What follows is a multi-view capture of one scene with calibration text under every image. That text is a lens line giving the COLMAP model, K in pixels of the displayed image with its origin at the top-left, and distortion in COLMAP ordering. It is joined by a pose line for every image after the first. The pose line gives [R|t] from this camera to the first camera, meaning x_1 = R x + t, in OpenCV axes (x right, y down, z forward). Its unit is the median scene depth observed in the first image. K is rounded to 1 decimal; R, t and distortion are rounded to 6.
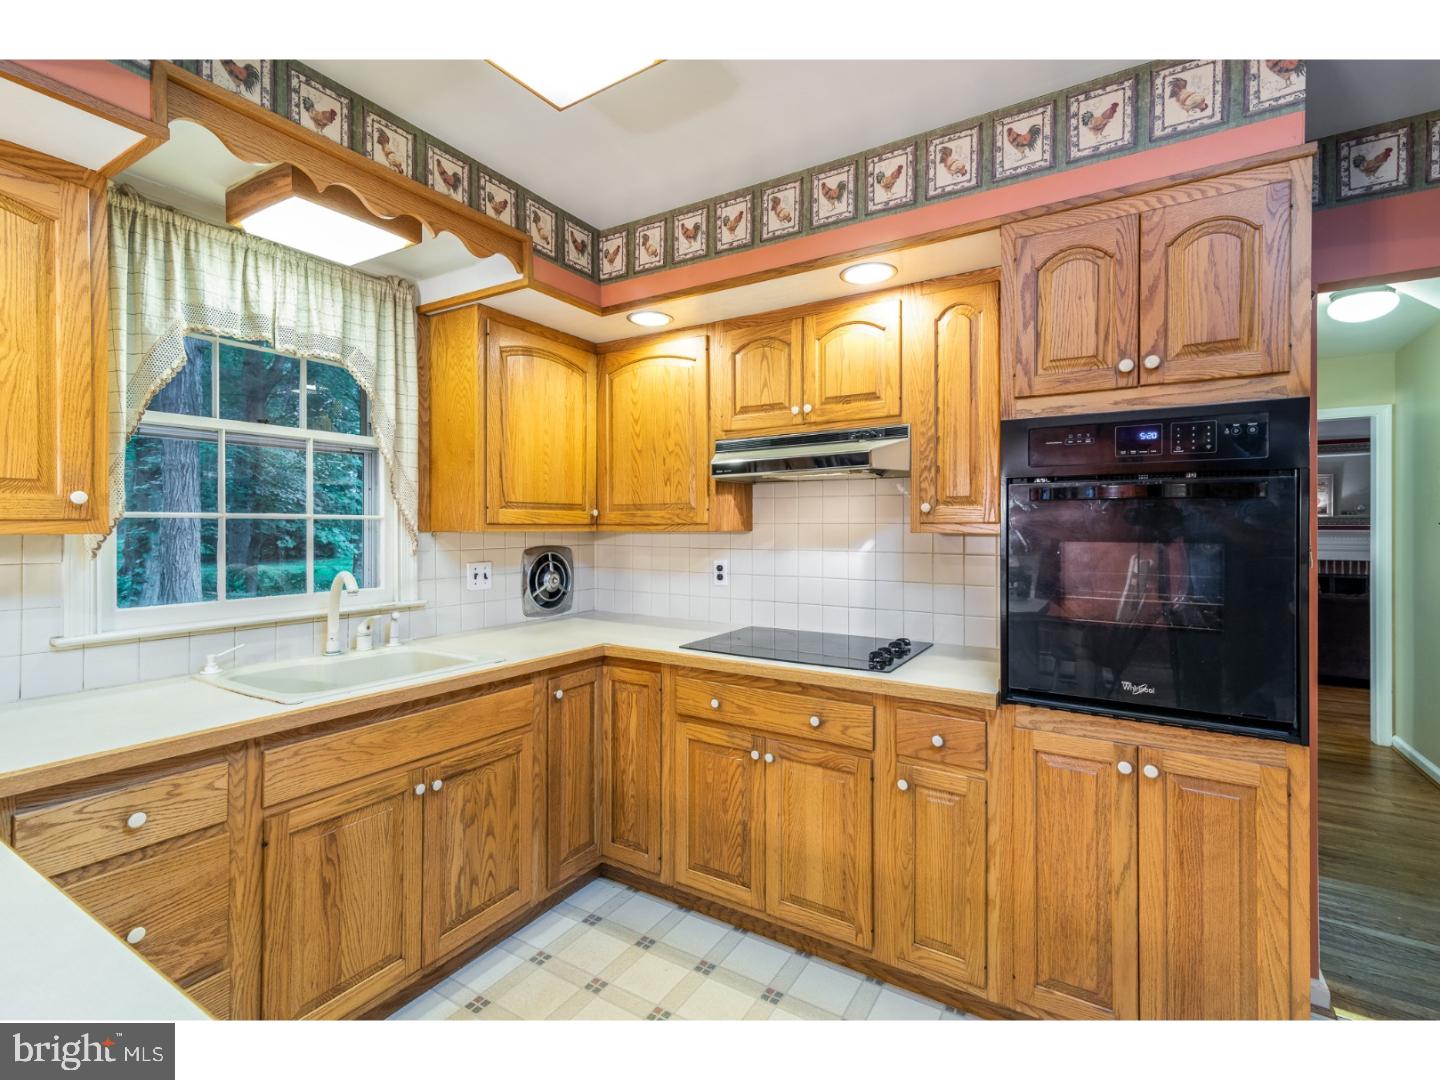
lens RADIAL K [[660.4, 0, 722.8], [0, 660.4, 521.1], [0, 0, 1]] dist [0.019447, 0.000378]
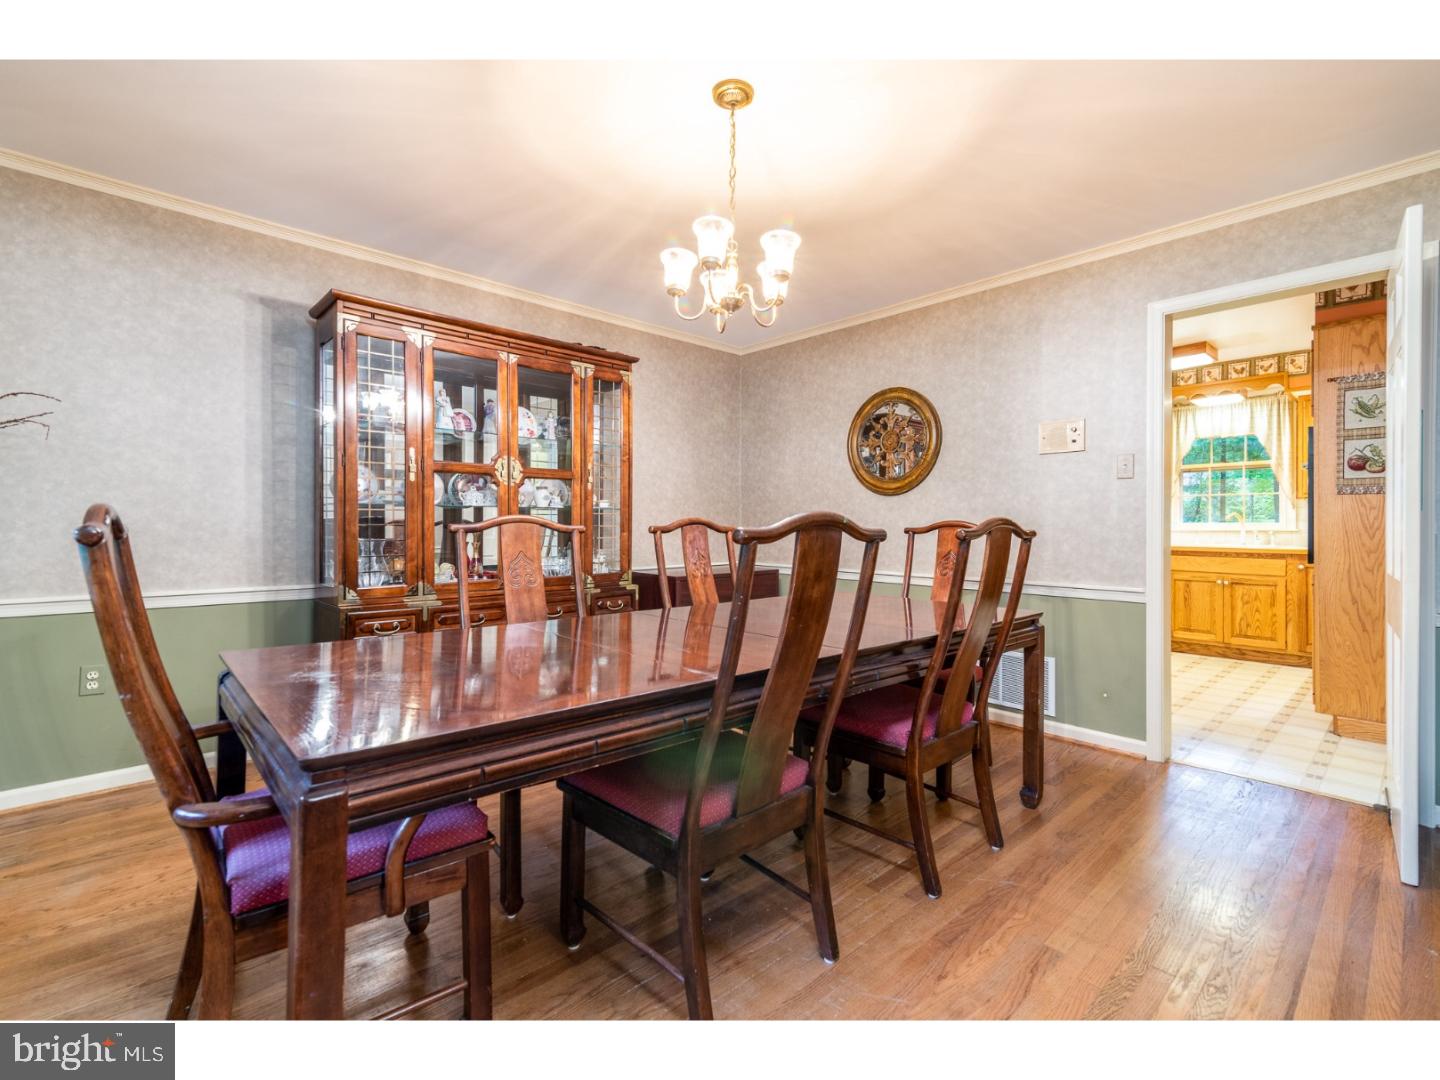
lens RADIAL K [[660.4, 0, 723.2], [0, 660.4, 536.8], [0, 0, 1]] dist [0.019447, 0.000378]
pose [[-0.266172, 0.000013, -0.963925, 2.725039], [-0.004546, 0.999989, 0.001269, 0.180921], [0.963915, 0.004720, -0.266169, -0.326276]]
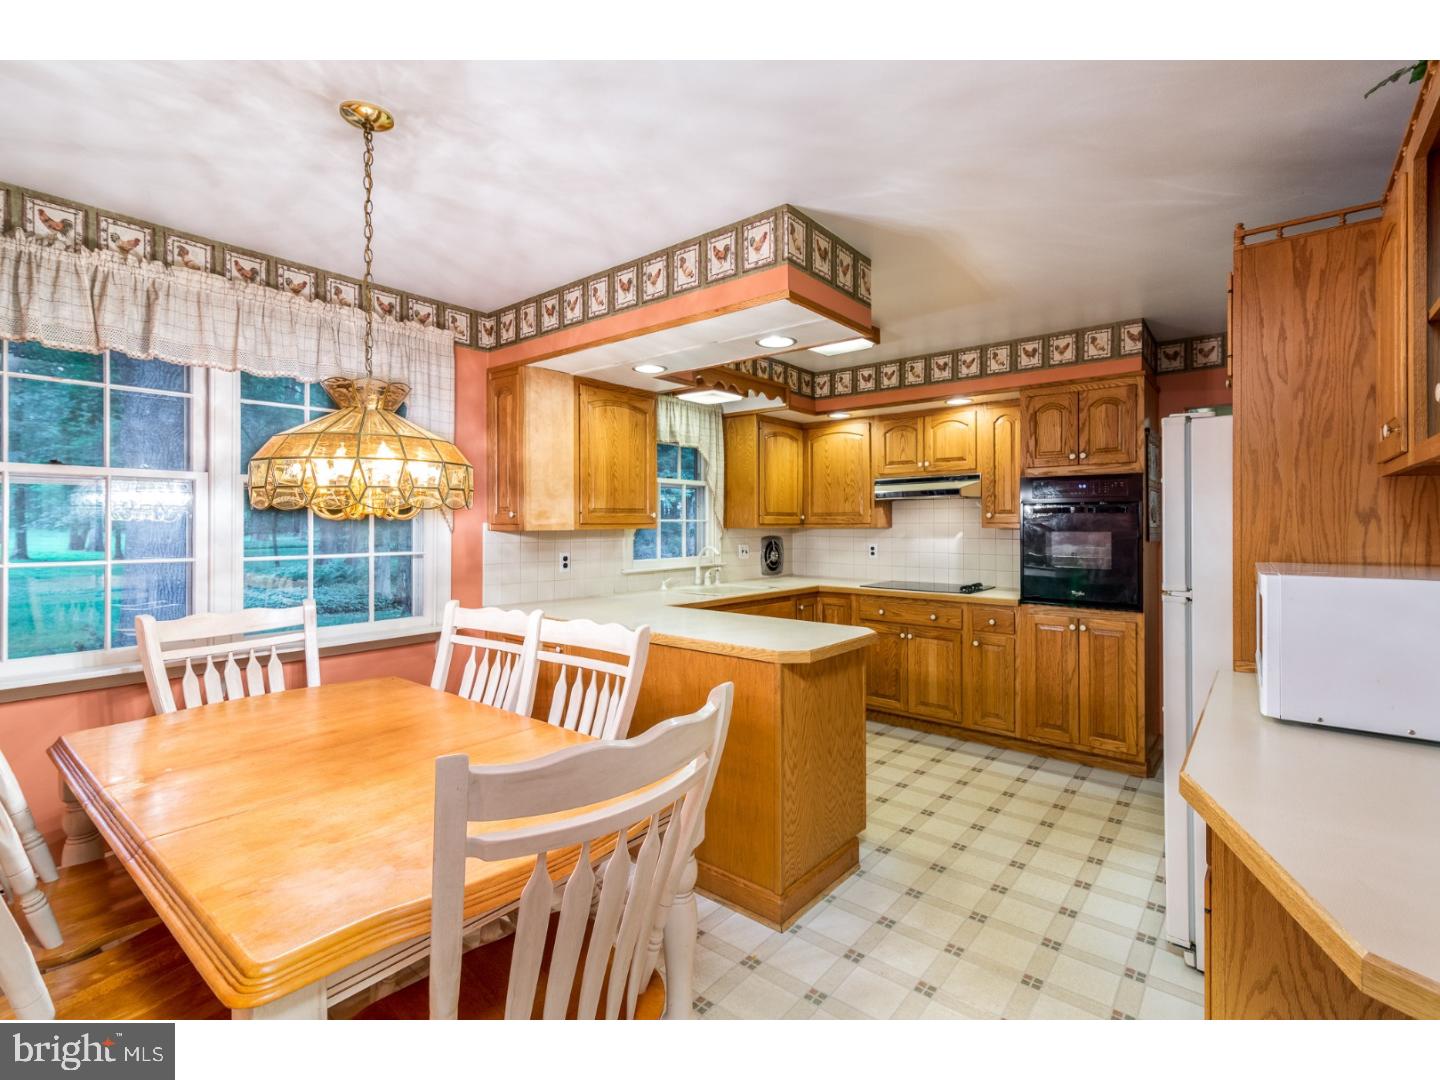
lens RADIAL K [[660.4, 0, 723.4], [0, 660.4, 518.6], [0, 0, 1]] dist [0.019447, 0.000378]
pose [[0.991672, -0.003345, -0.128749, -0.243478], [0.003374, 0.999994, 0.000005, -0.014072], [0.128748, -0.000440, 0.991677, -1.141206]]
